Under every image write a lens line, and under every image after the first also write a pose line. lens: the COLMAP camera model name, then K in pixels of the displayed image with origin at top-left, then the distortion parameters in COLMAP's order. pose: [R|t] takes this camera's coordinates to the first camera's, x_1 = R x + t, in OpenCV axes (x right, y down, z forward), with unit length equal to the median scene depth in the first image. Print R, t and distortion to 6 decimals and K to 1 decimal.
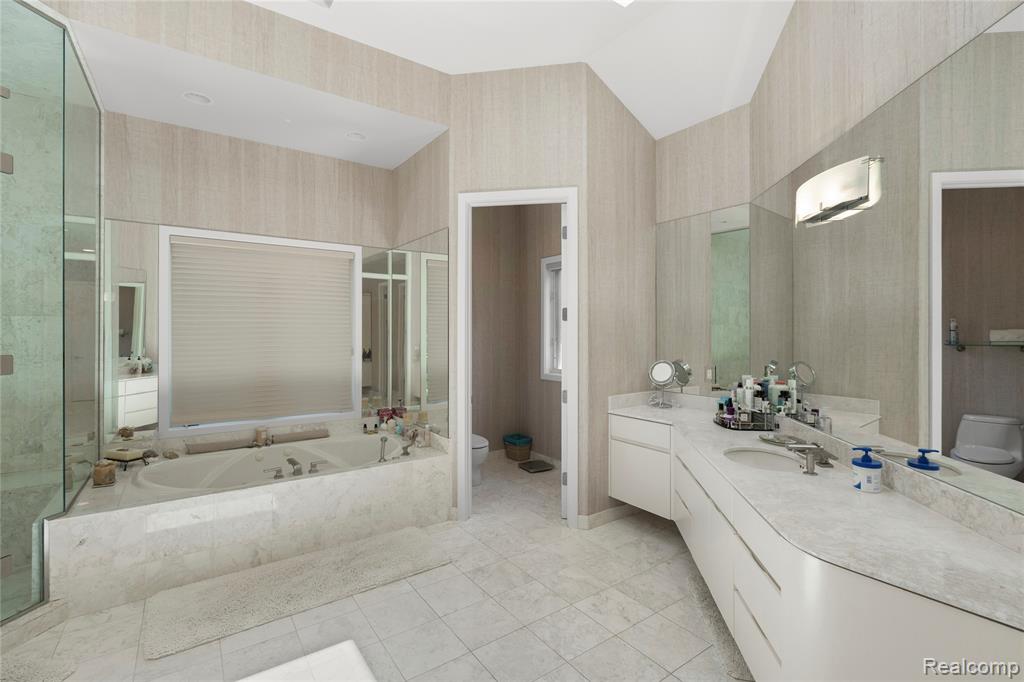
lens RADIAL K [[466.8, 0, 510.6], [0, 466.8, 329.1], [0, 0, 1]] dist [-0.004777, 0.002561]
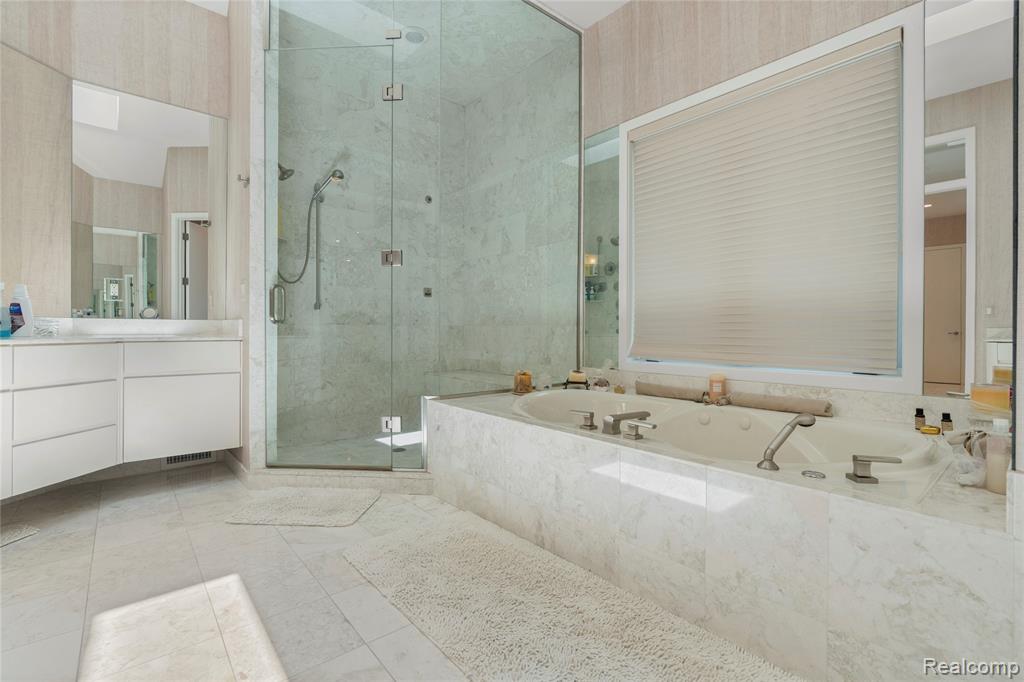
lens RADIAL K [[466.8, 0, 515.6], [0, 466.8, 328.1], [0, 0, 1]] dist [-0.004777, 0.002561]
pose [[0.097700, -0.003990, -0.995208, 0.095549], [0.001067, 0.999992, -0.003904, 0.165125], [0.995215, -0.000680, 0.097704, 0.742693]]
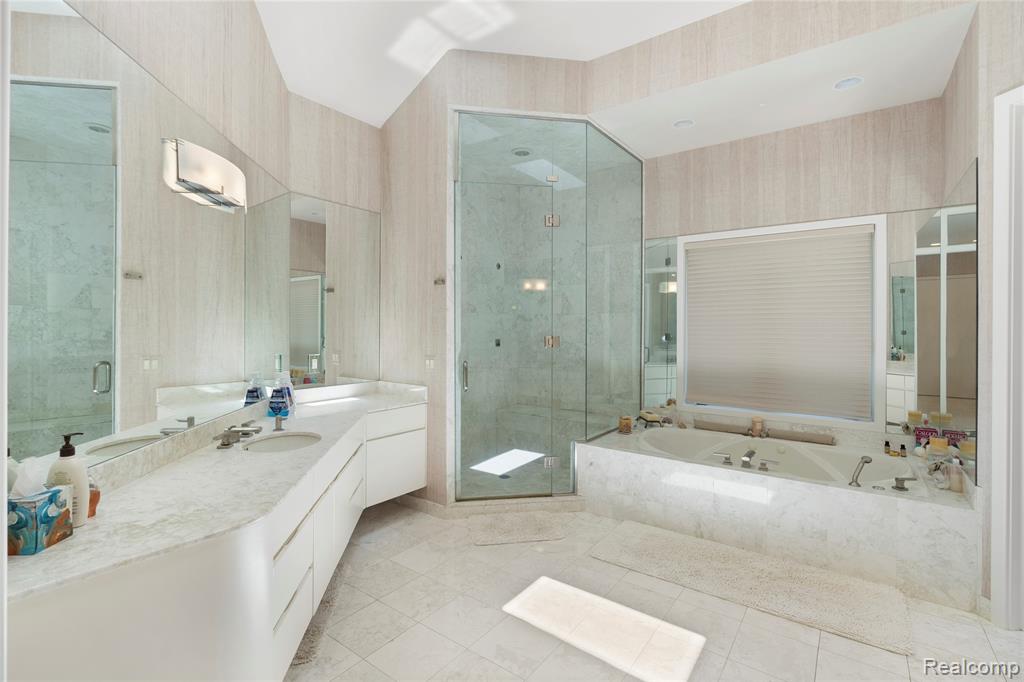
lens RADIAL K [[466.8, 0, 514.5], [0, 466.8, 328.0], [0, 0, 1]] dist [-0.004777, 0.002561]
pose [[0.323341, 0.001339, -0.946282, 0.280785], [0.000061, 0.999999, 0.001435, 0.016418], [0.946283, -0.000521, 0.323341, 0.200606]]
